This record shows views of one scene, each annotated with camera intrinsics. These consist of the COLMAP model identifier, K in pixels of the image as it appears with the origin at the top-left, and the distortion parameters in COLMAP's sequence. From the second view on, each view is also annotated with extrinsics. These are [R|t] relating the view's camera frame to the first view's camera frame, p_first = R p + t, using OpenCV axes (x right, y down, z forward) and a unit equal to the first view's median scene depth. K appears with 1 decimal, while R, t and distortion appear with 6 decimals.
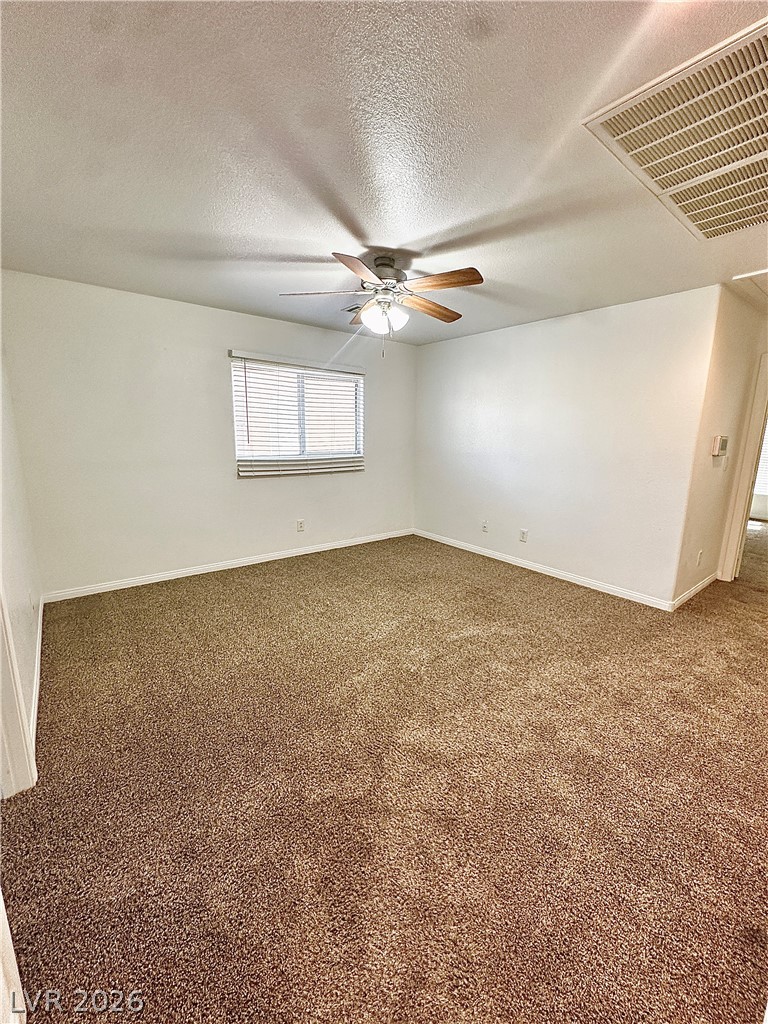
lens RADIAL K [[409.1, 0, 388.4], [0, 409.1, 513.9], [0, 0, 1]] dist [-0.007730, 0.001468]
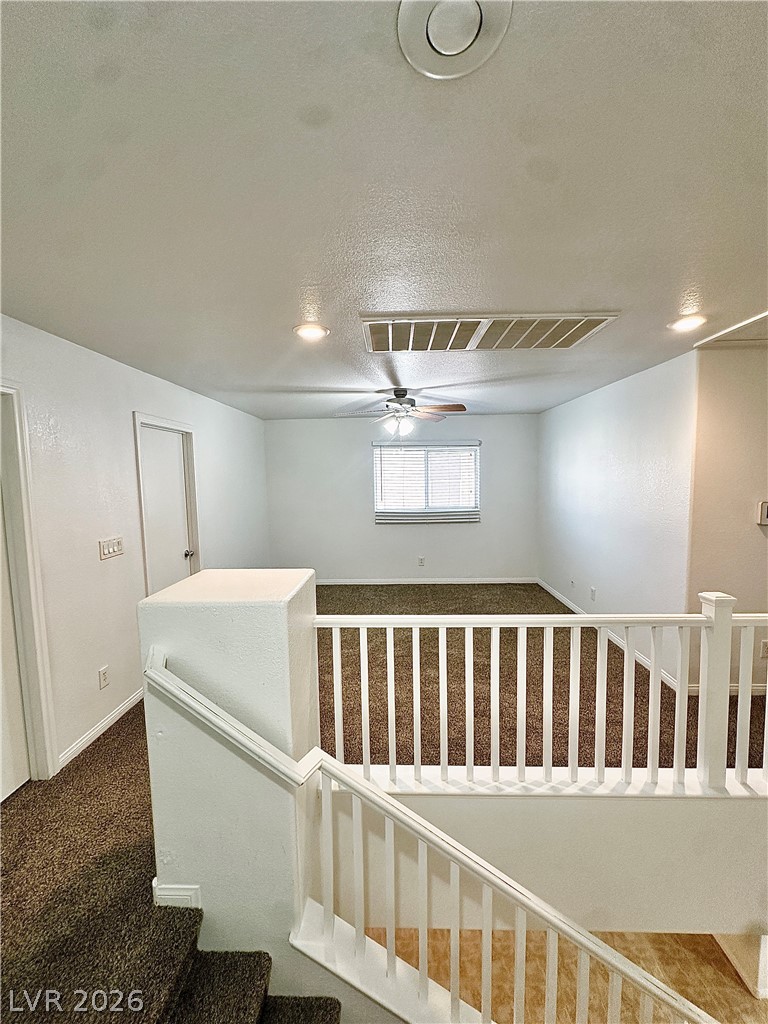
lens RADIAL K [[409.1, 0, 382.1], [0, 409.1, 509.2], [0, 0, 1]] dist [-0.007730, 0.001468]
pose [[0.751254, 0.019148, -0.659736, 0.551285], [-0.098556, 0.991627, -0.083447, -0.015876], [0.652614, 0.127711, 0.746850, -0.096402]]
